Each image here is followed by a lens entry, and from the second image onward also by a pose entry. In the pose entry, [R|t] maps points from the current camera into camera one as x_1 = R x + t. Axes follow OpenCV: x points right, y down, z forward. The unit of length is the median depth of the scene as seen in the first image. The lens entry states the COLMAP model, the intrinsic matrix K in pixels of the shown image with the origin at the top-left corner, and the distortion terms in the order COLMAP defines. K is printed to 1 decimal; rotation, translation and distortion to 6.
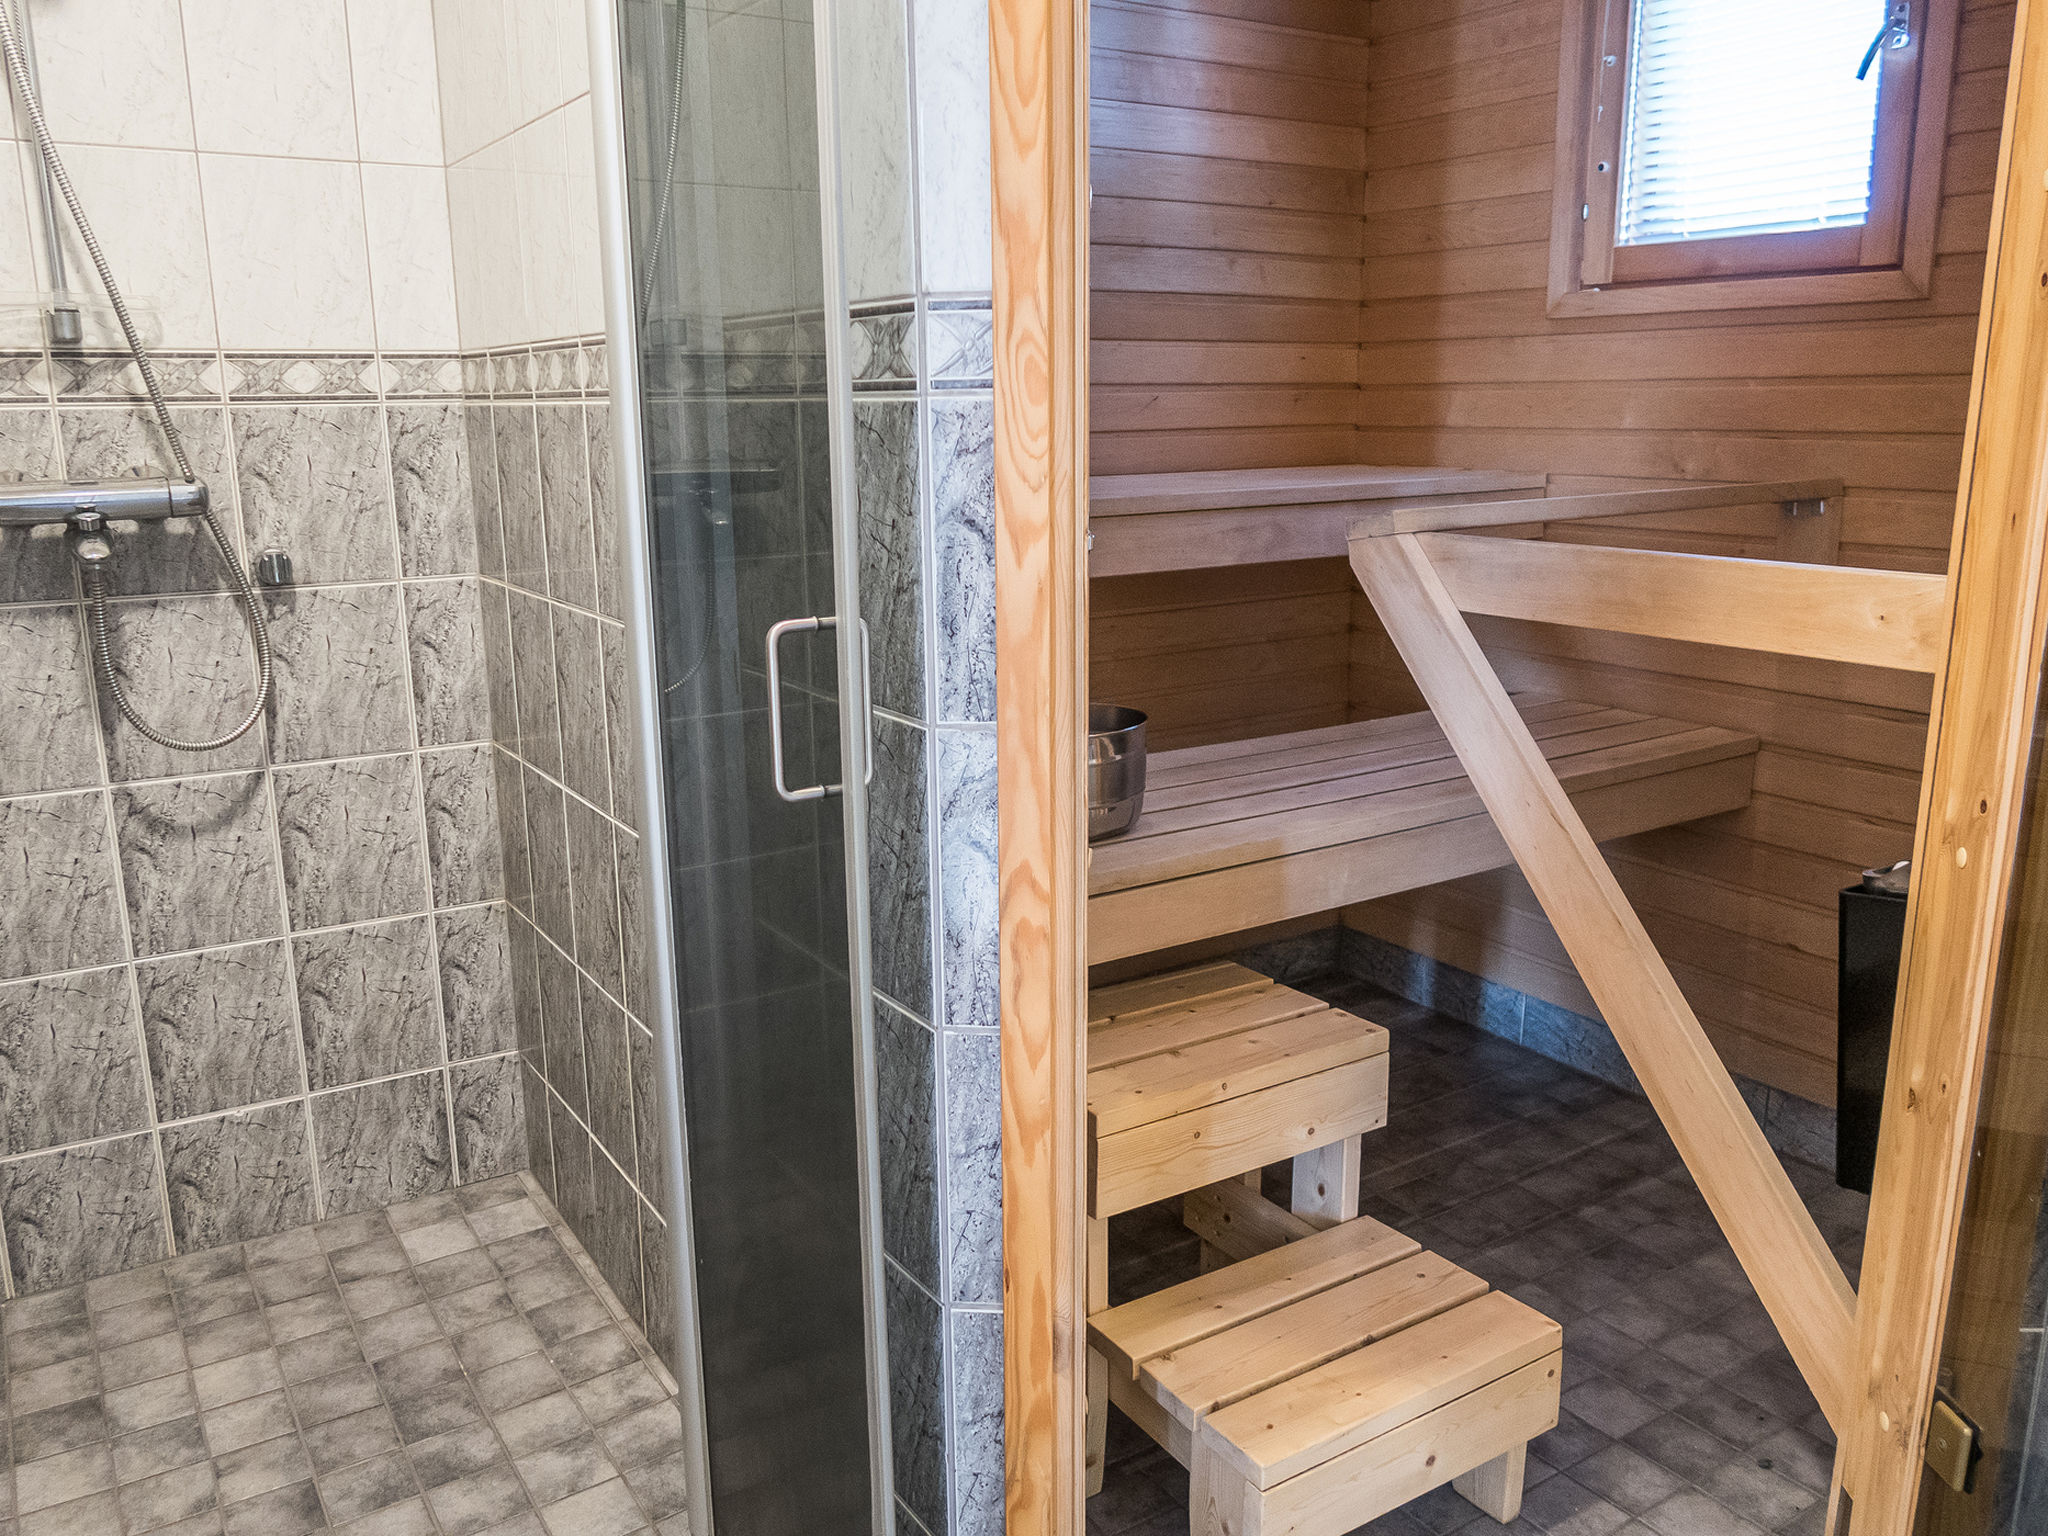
lens RADIAL K [[1576.4, 0, 1020.5], [0, 1576.4, 771.2], [0, 0, 1]] dist [-0.031014, 0.006615]
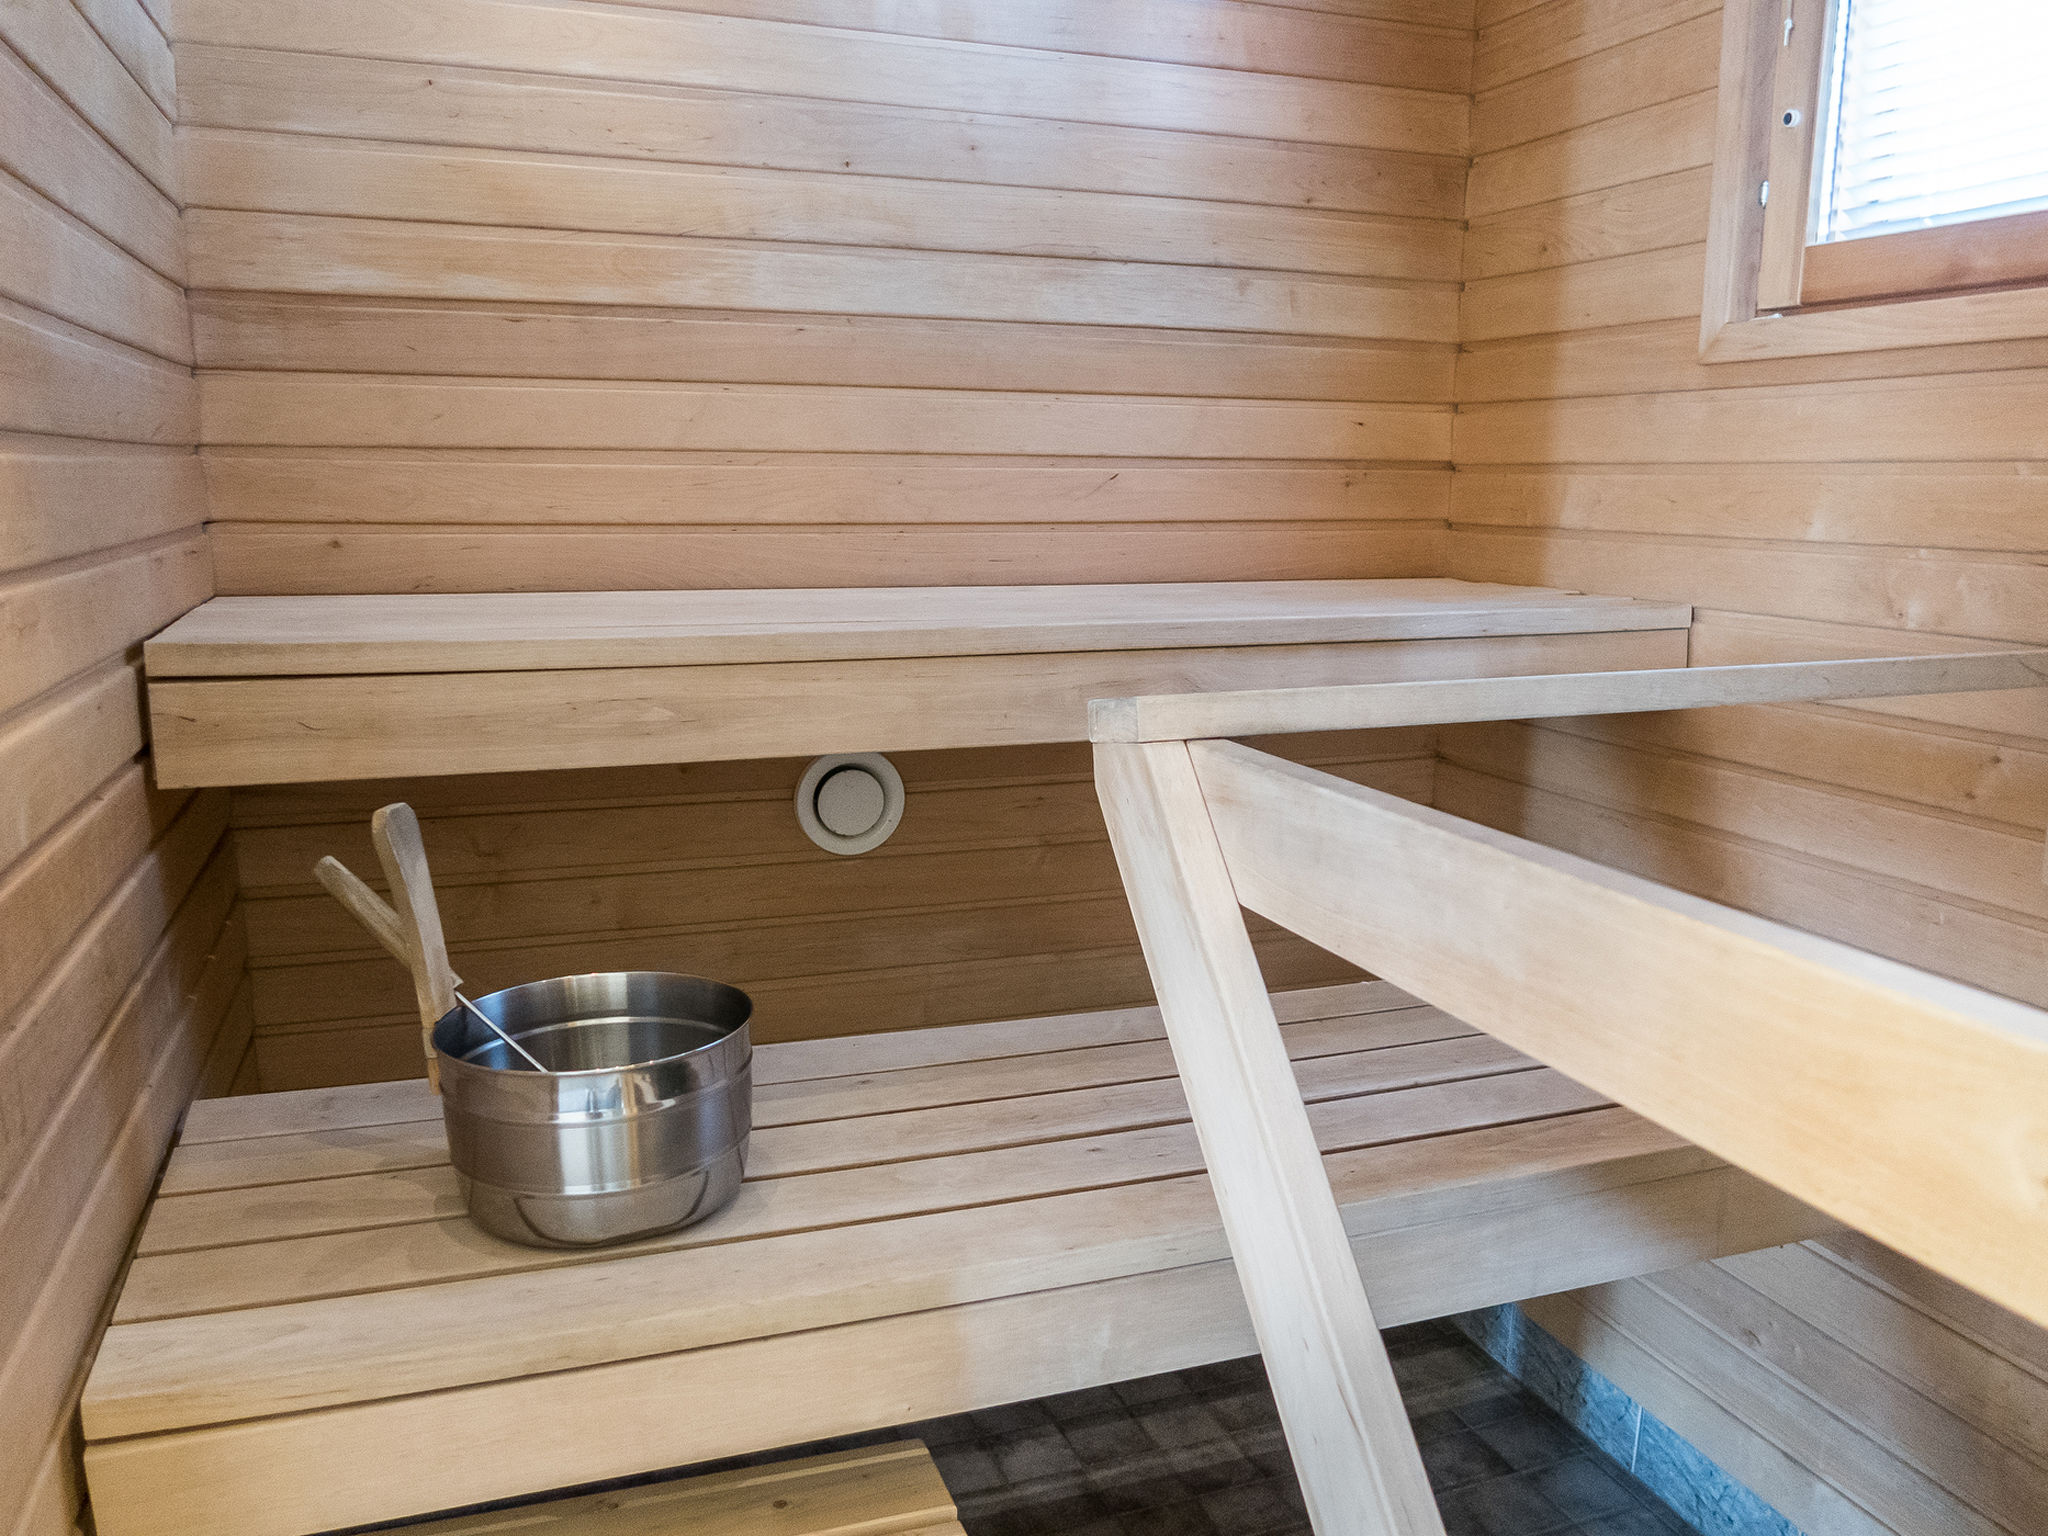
lens RADIAL K [[1576.4, 0, 1013.2], [0, 1576.4, 774.0], [0, 0, 1]] dist [-0.031014, 0.006615]
pose [[0.973936, 0.061068, -0.218449, 0.330457], [-0.070665, 0.996836, -0.036386, -0.125693], [0.215536, 0.050874, 0.975170, 0.515584]]
